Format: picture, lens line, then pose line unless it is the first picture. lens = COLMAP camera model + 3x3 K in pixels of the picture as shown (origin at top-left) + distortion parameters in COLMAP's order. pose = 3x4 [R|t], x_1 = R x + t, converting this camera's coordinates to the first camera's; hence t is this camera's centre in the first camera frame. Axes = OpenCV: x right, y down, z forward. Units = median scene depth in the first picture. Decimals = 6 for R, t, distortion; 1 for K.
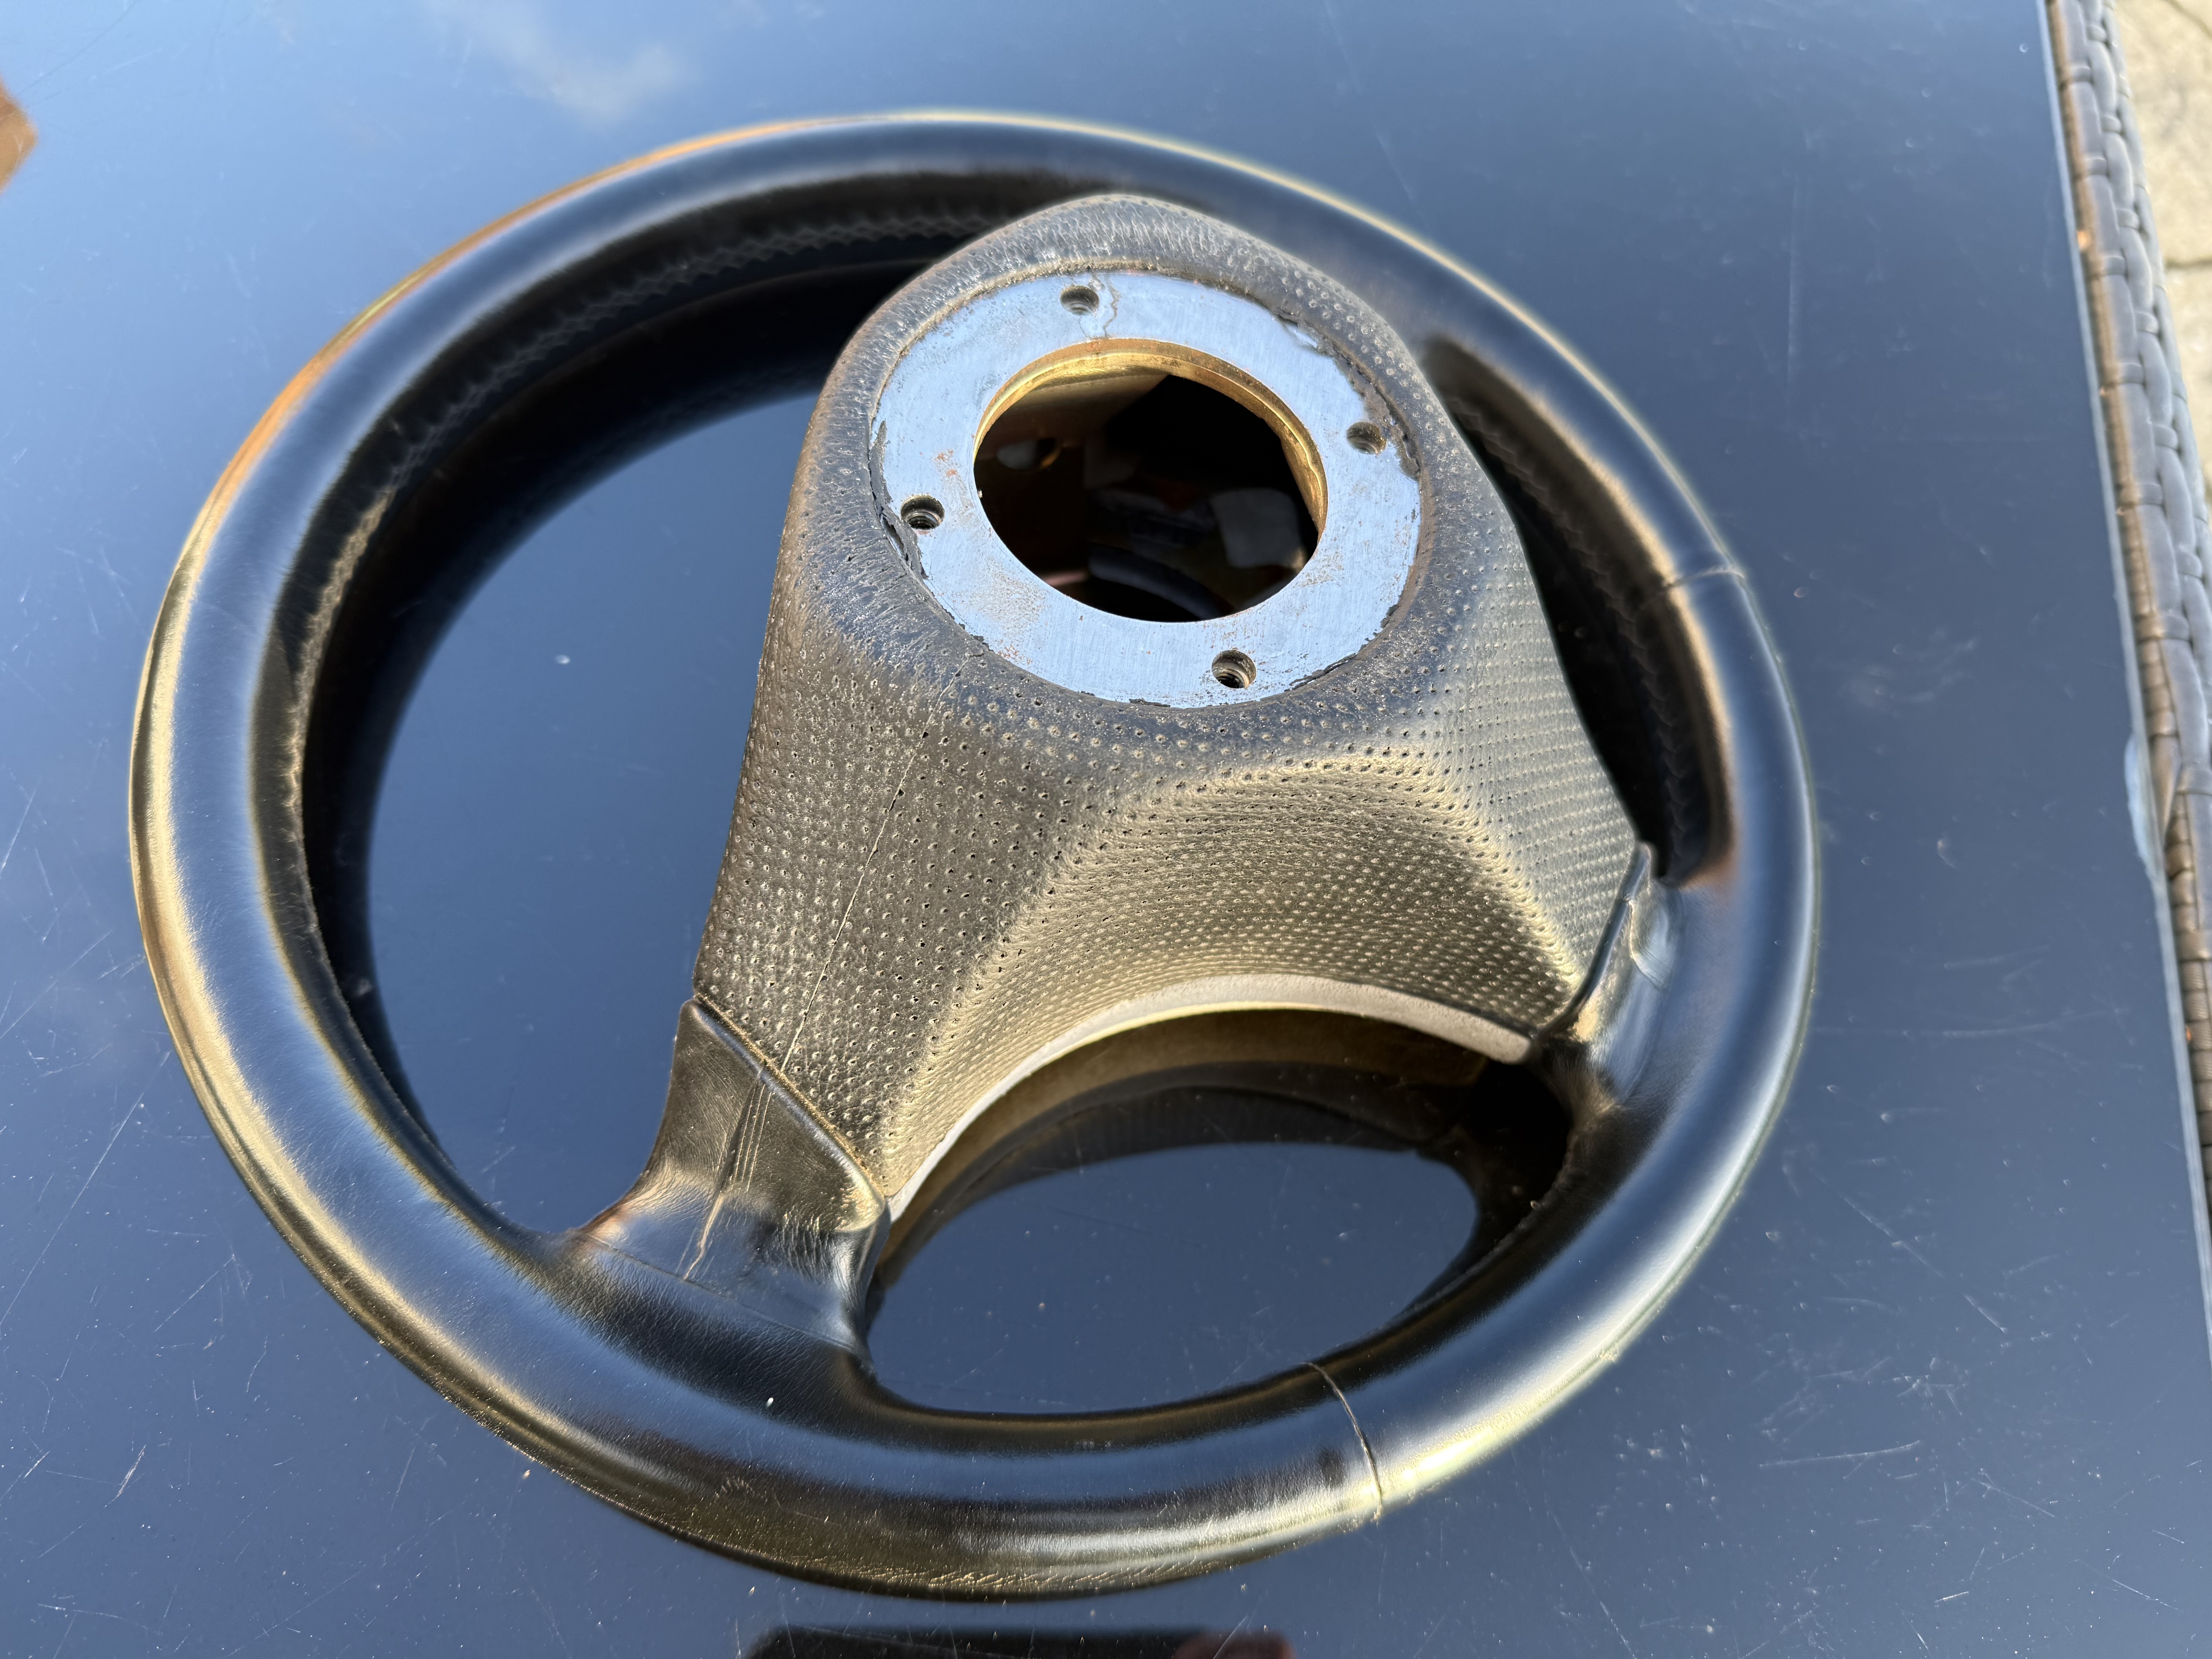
lens RADIAL K [[1518.7, 0, 1108.0], [0, 1518.7, 842.1], [0, 0, 1]] dist [0.045437, -0.037497]
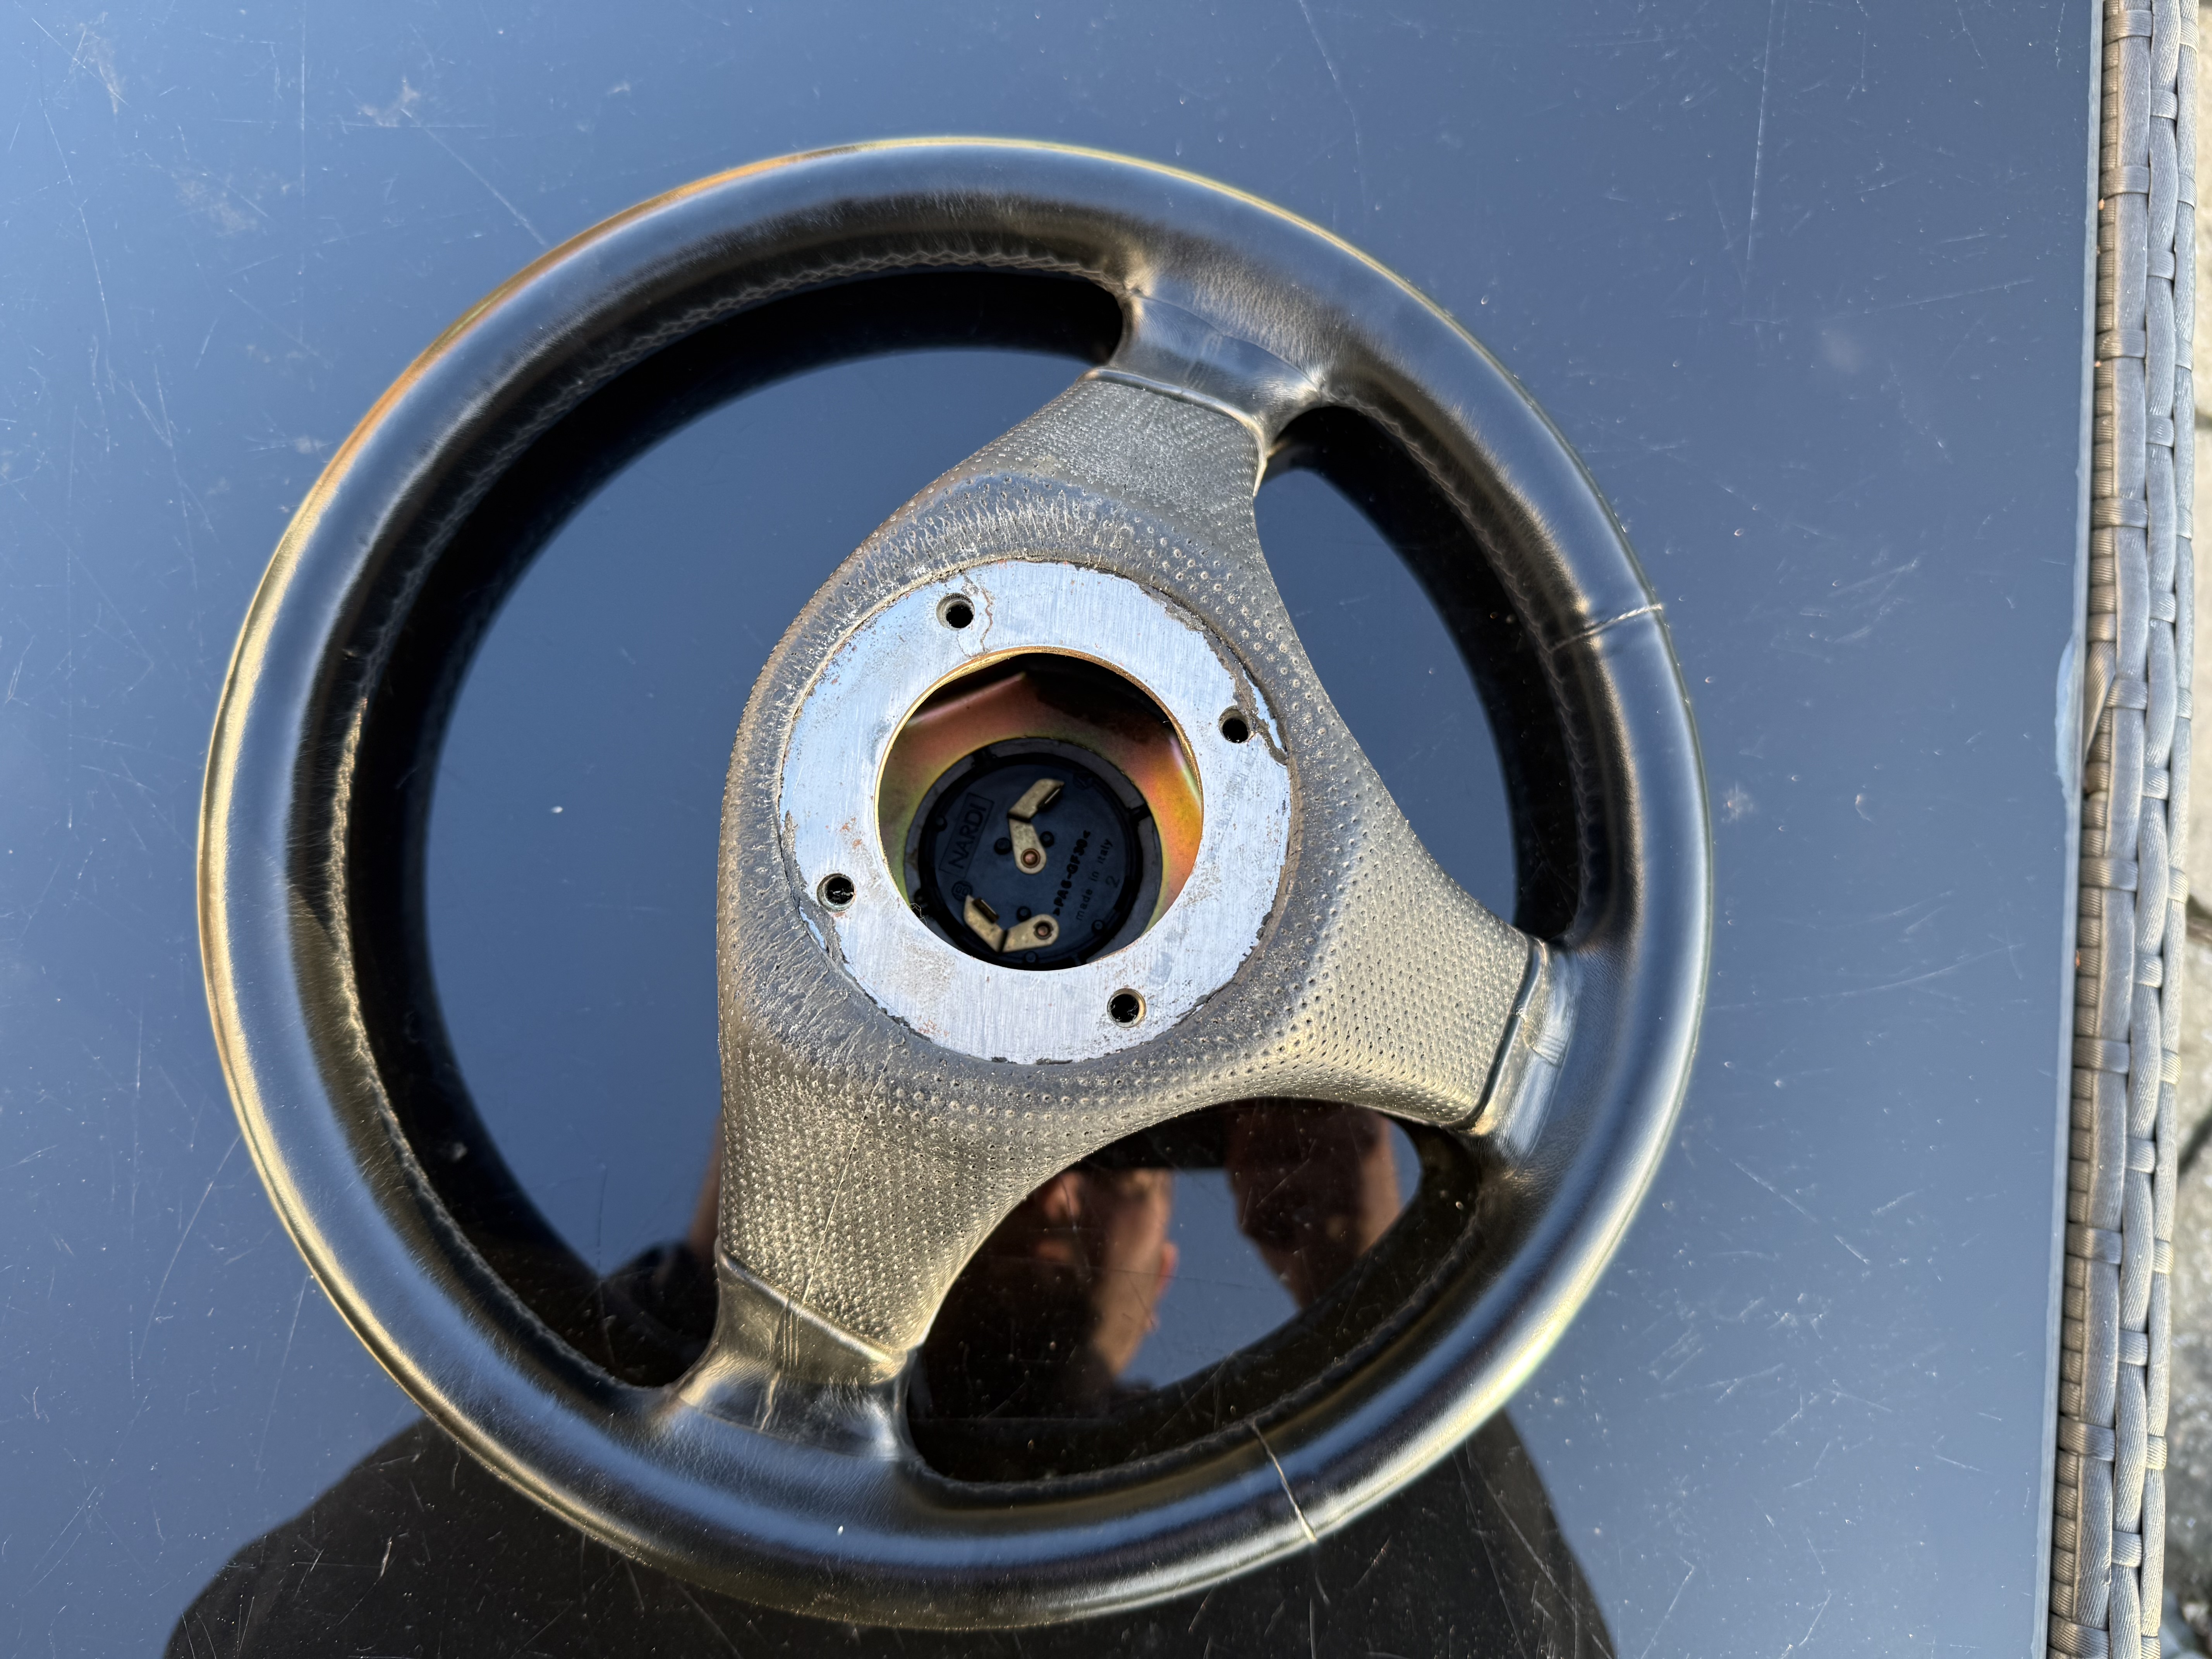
lens RADIAL K [[1518.7, 0, 1104.5], [0, 1518.7, 817.4], [0, 0, 1]] dist [0.045437, -0.037497]
pose [[0.992564, -0.098035, -0.072152, 0.150290], [0.116372, 0.938082, 0.326281, -0.572715], [0.035698, -0.332252, 0.942515, -0.025137]]
